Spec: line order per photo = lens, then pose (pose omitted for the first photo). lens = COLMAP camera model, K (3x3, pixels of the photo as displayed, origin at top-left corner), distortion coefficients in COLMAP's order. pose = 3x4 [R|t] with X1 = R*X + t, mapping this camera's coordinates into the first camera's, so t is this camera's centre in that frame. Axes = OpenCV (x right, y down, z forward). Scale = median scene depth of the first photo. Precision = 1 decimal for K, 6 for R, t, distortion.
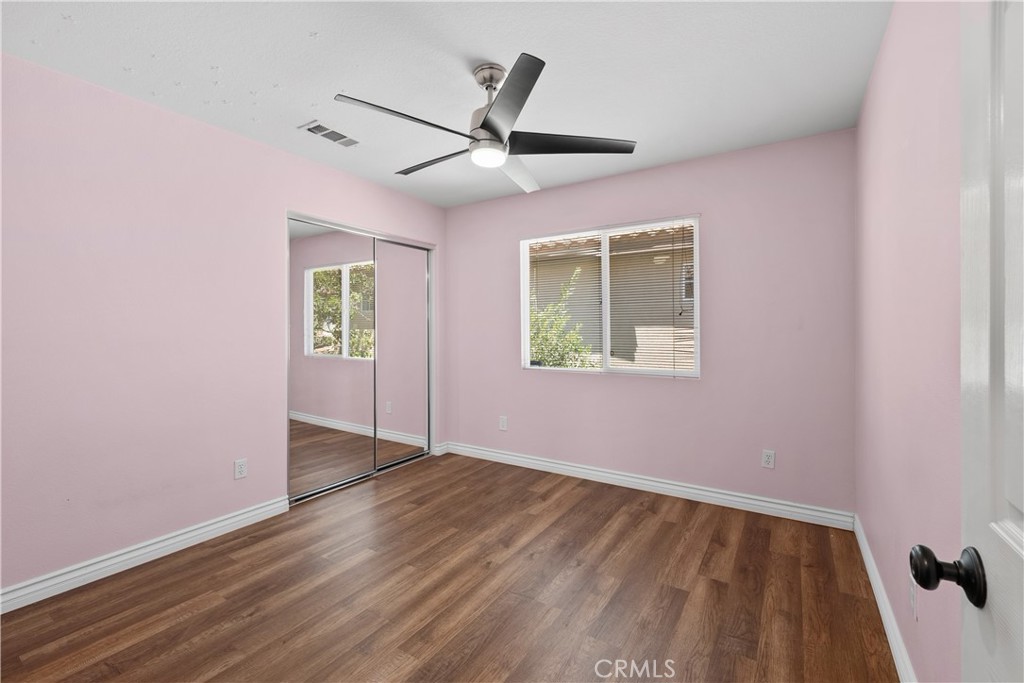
lens RADIAL K [[430.6, 0, 508.5], [0, 430.6, 340.8], [0, 0, 1]] dist [-0.000832, -0.000229]
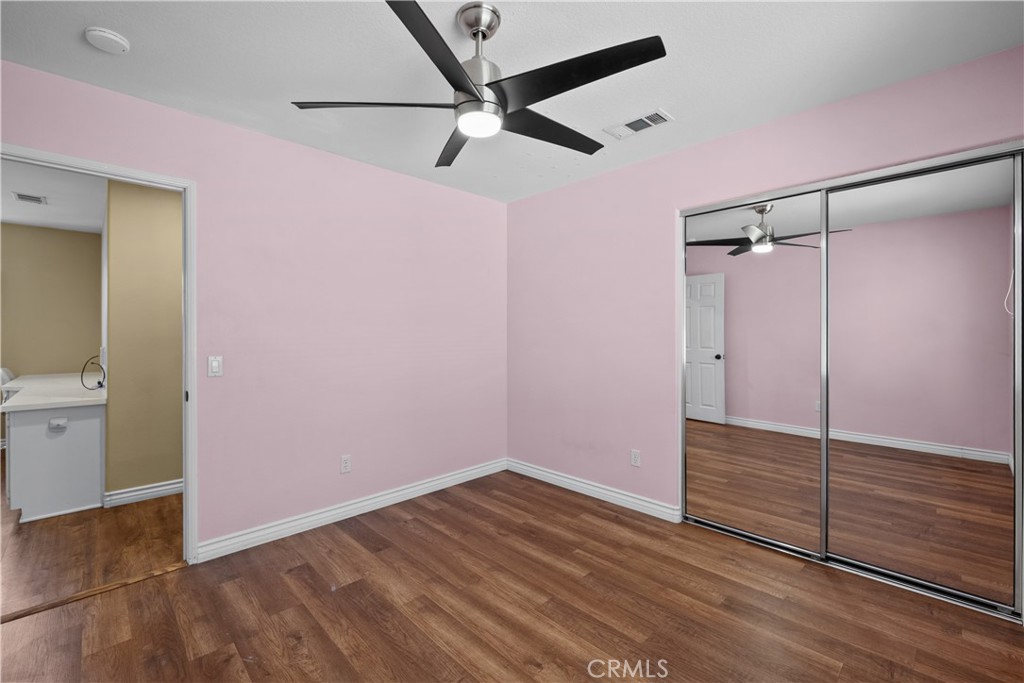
lens RADIAL K [[430.6, 0, 508.5], [0, 430.6, 340.8], [0, 0, 1]] dist [-0.000832, -0.000229]
pose [[-0.213764, 0.020258, -0.976675, 0.666480], [-0.019302, 0.999502, 0.024957, -0.034457], [0.976695, 0.024186, -0.213267, 1.126579]]
